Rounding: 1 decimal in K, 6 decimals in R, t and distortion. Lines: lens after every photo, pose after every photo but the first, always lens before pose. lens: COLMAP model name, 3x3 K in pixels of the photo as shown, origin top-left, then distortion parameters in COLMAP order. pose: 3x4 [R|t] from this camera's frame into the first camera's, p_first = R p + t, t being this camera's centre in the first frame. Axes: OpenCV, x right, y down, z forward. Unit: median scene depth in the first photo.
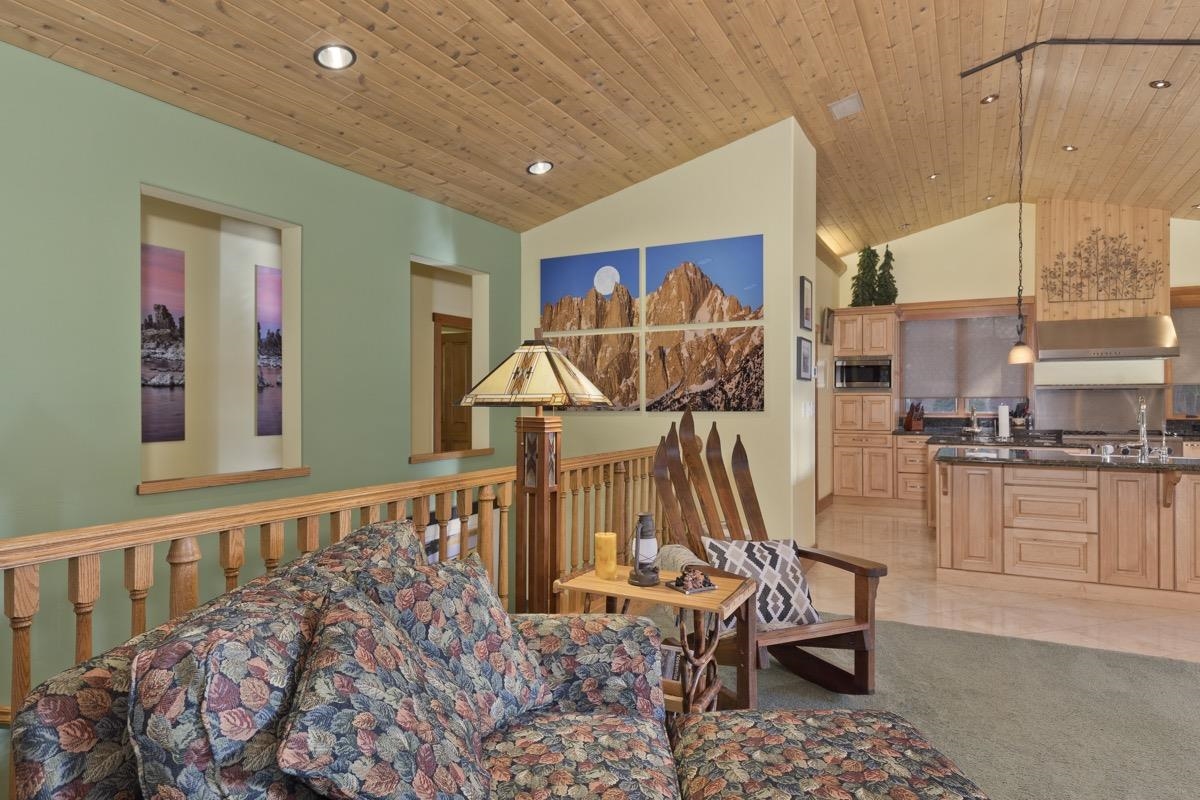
lens RADIAL K [[705.9, 0, 604.5], [0, 705.9, 400.3], [0, 0, 1]] dist [0.003612, -0.000445]
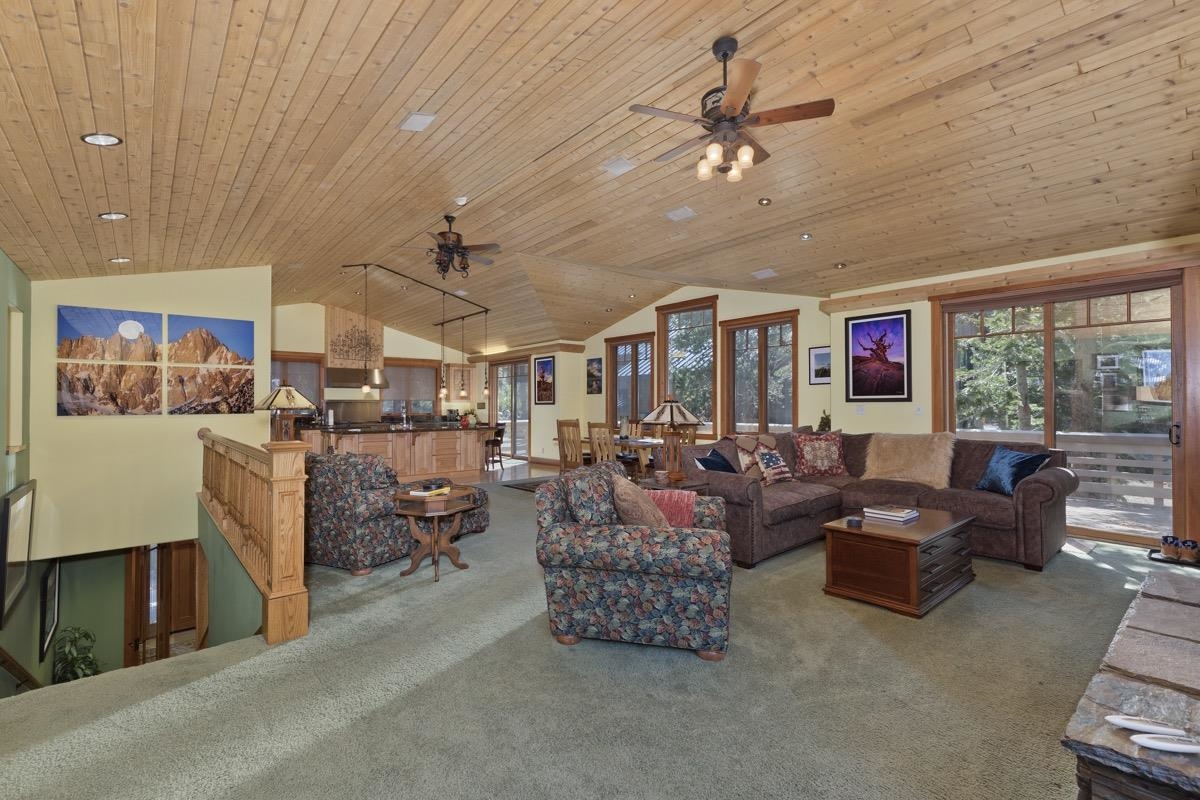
lens RADIAL K [[535.2, 0, 603.9], [0, 535.2, 400.3], [0, 0, 1]] dist [0.007798, -0.000834]
pose [[0.376197, 0.009904, 0.926487, -0.735682], [0.002895, 0.999925, -0.011865, 0.000146], [-0.926535, 0.007146, 0.376140, -0.412600]]
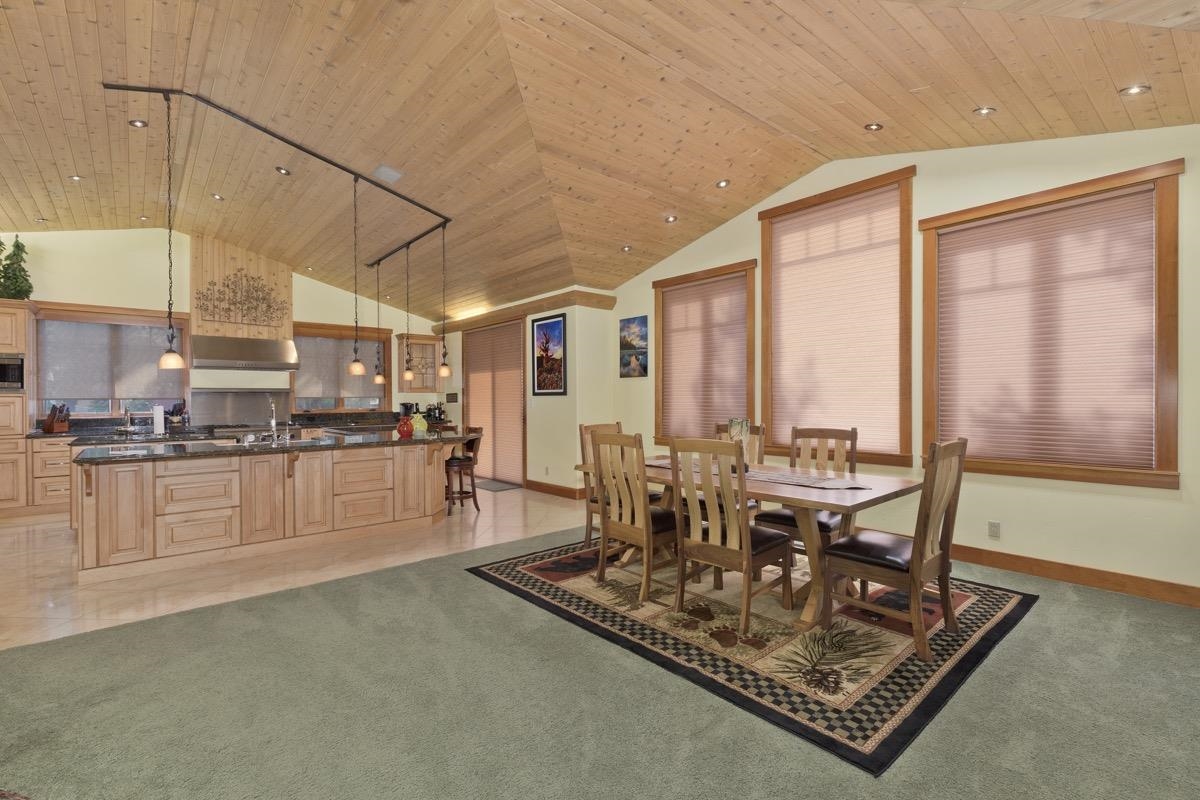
lens RADIAL K [[535.2, 0, 603.9], [0, 535.2, 400.3], [0, 0, 1]] dist [0.007798, -0.000834]
pose [[0.366821, -0.004672, 0.930280, 0.036494], [0.005460, 0.999981, 0.002870, 0.000107], [-0.930275, 0.004026, 0.366840, 0.034440]]
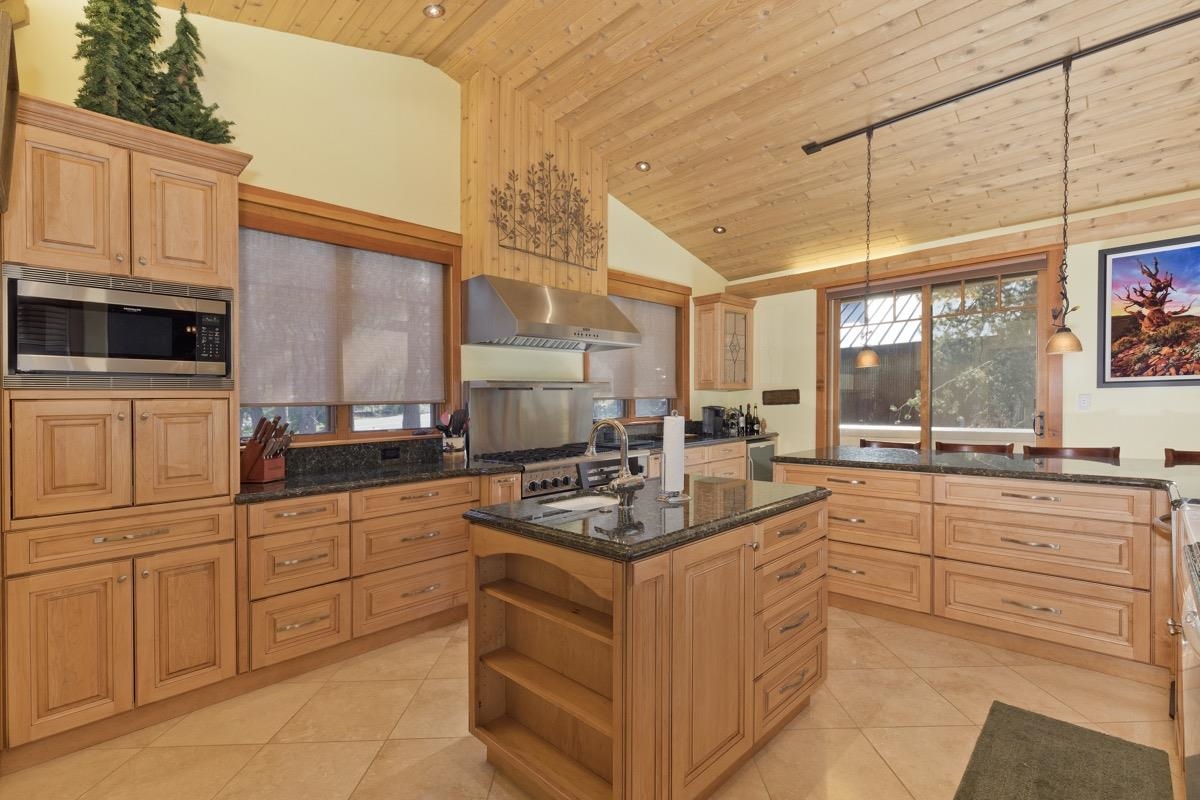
lens RADIAL K [[535.2, 0, 603.9], [0, 535.2, 400.3], [0, 0, 1]] dist [0.007798, -0.000834]
pose [[0.290256, -0.003794, 0.956942, 0.316484], [0.018689, 0.999824, -0.001704, -0.002694], [-0.956767, 0.018379, 0.290276, 1.189561]]
